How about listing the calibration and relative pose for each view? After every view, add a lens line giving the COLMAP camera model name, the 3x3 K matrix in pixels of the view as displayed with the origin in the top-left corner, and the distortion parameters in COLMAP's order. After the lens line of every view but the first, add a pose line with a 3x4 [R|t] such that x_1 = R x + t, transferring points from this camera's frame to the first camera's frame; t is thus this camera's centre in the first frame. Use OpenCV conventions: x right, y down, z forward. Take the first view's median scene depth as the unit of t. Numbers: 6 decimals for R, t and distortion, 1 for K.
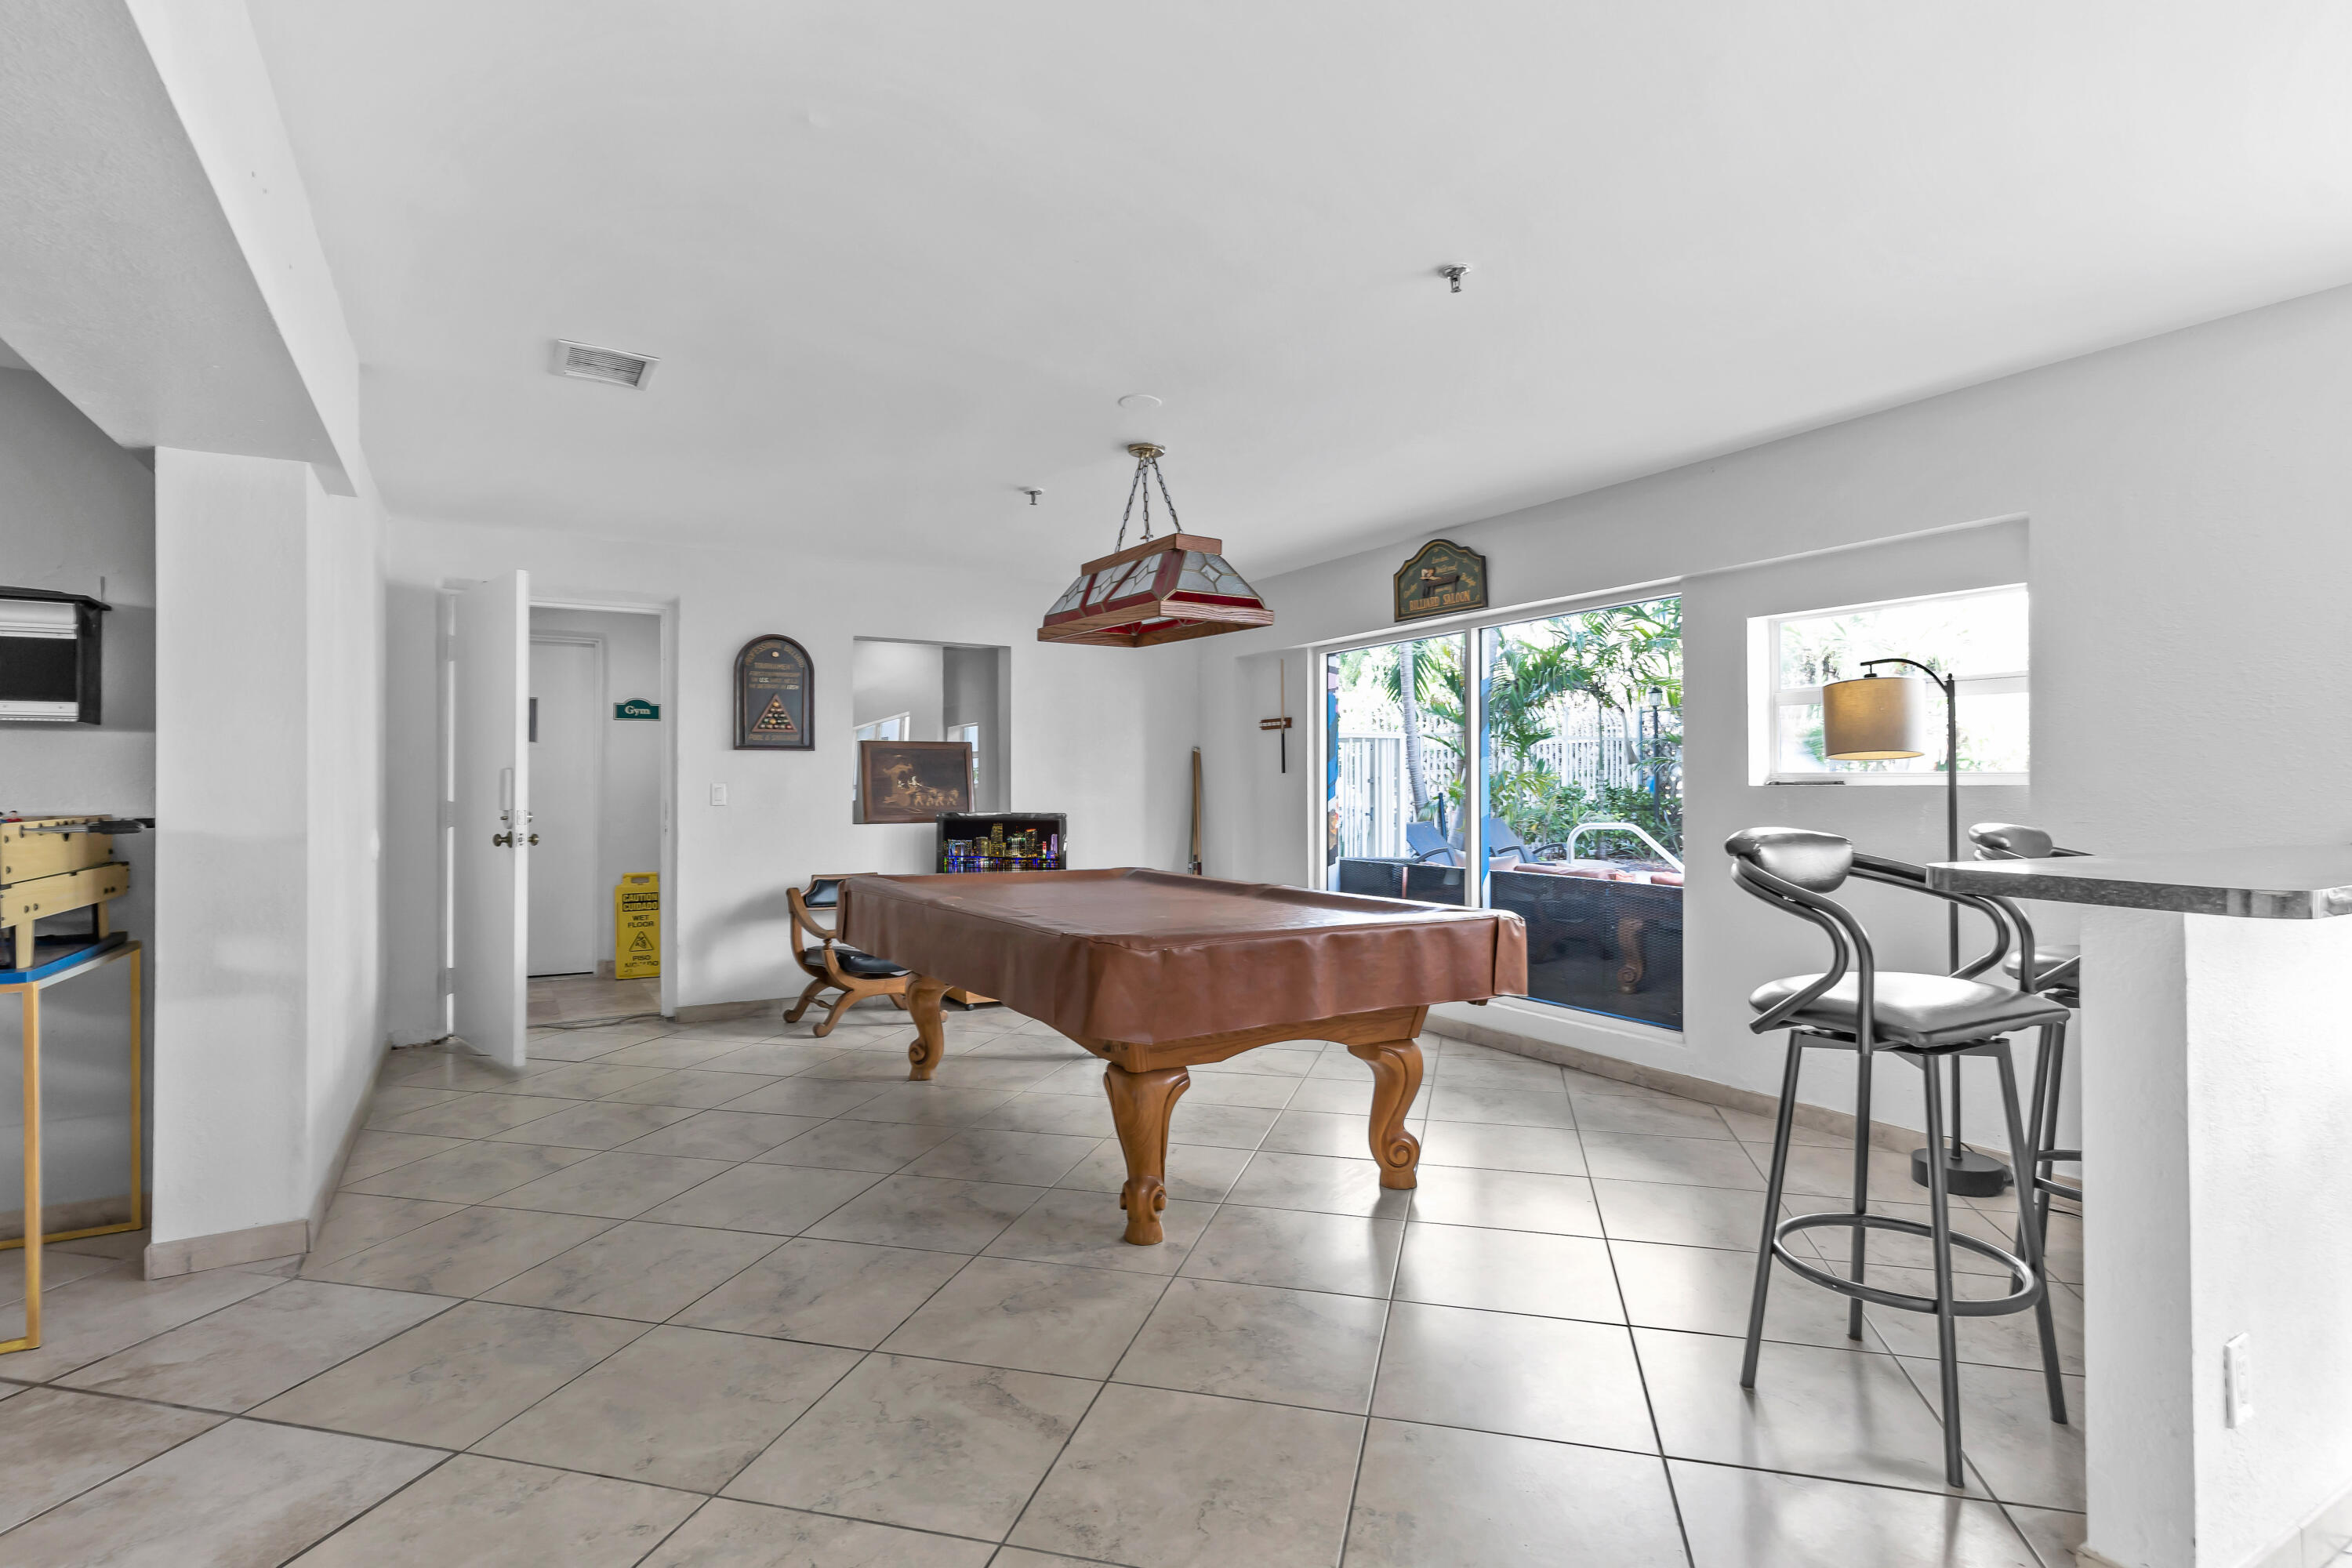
lens RADIAL K [[1125.1, 0, 1167.7], [0, 1125.1, 788.2], [0, 0, 1]] dist [0.003841, 0.000728]
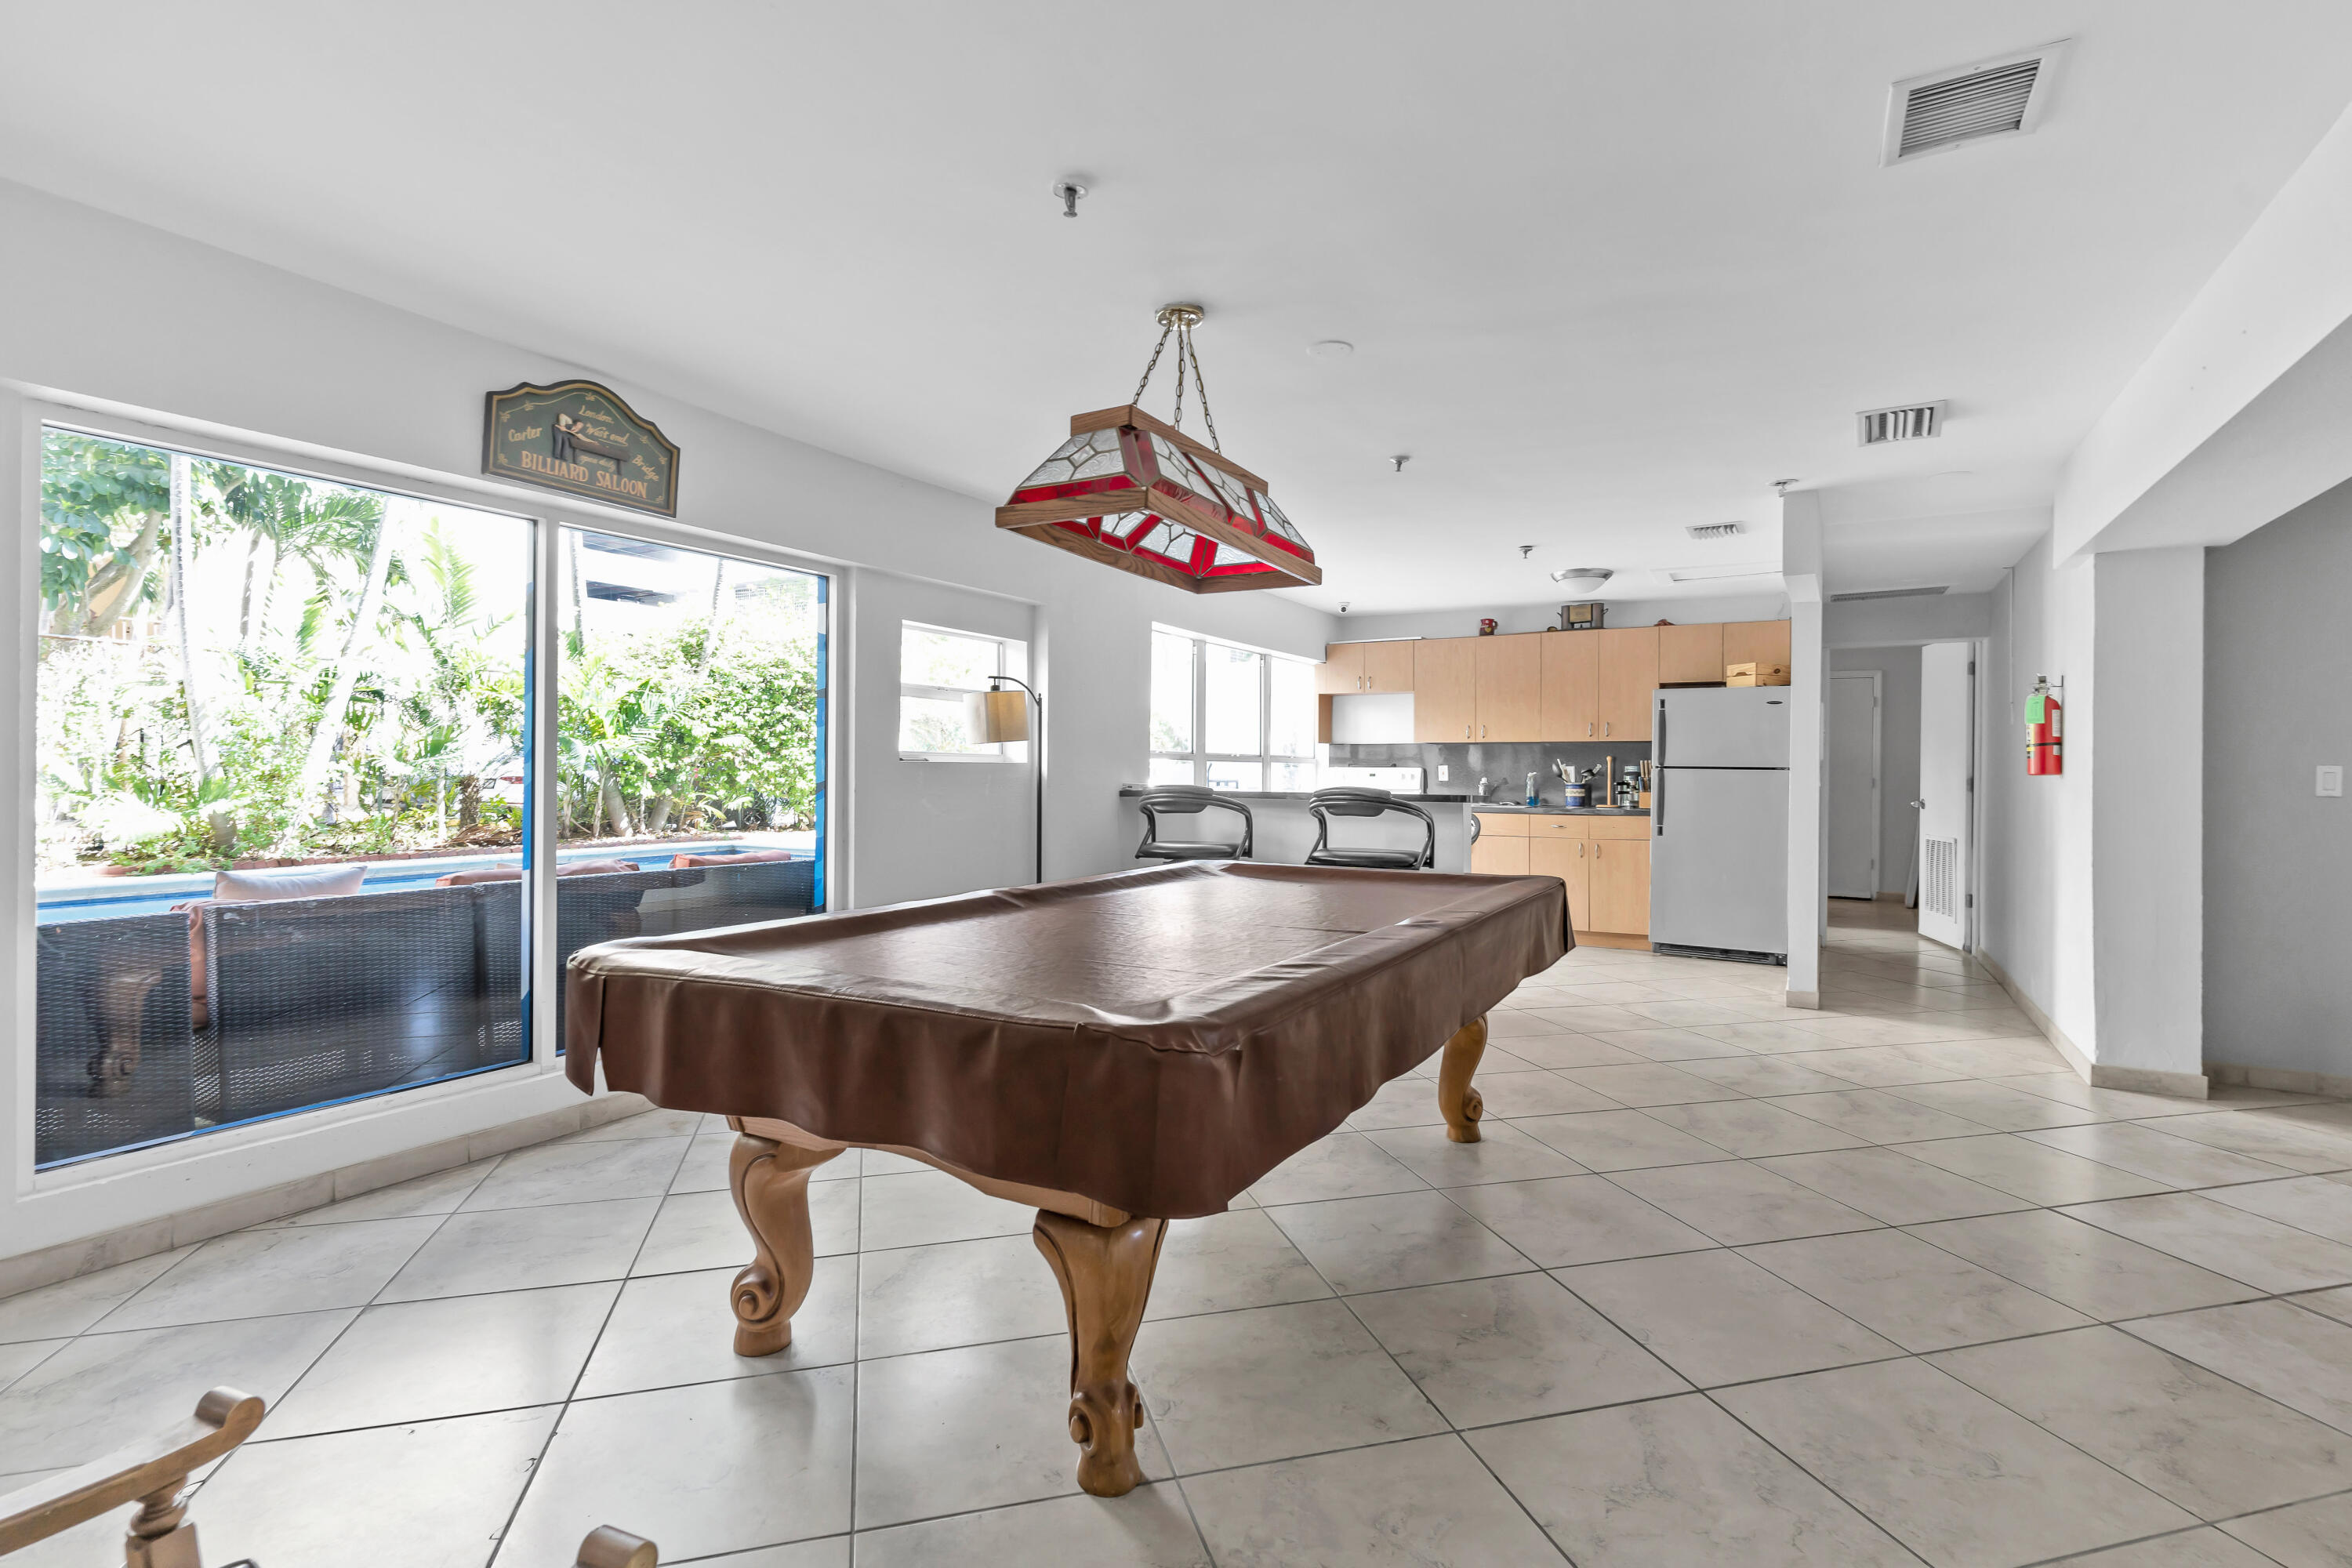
lens RADIAL K [[1125.1, 0, 1163.8], [0, 1125.1, 774.2], [0, 0, 1]] dist [0.003841, 0.000728]
pose [[-0.489398, -0.008423, 0.872020, -0.741180], [-0.012627, 0.999917, 0.002571, 0.004931], [-0.871969, -0.009753, -0.489464, 1.512687]]
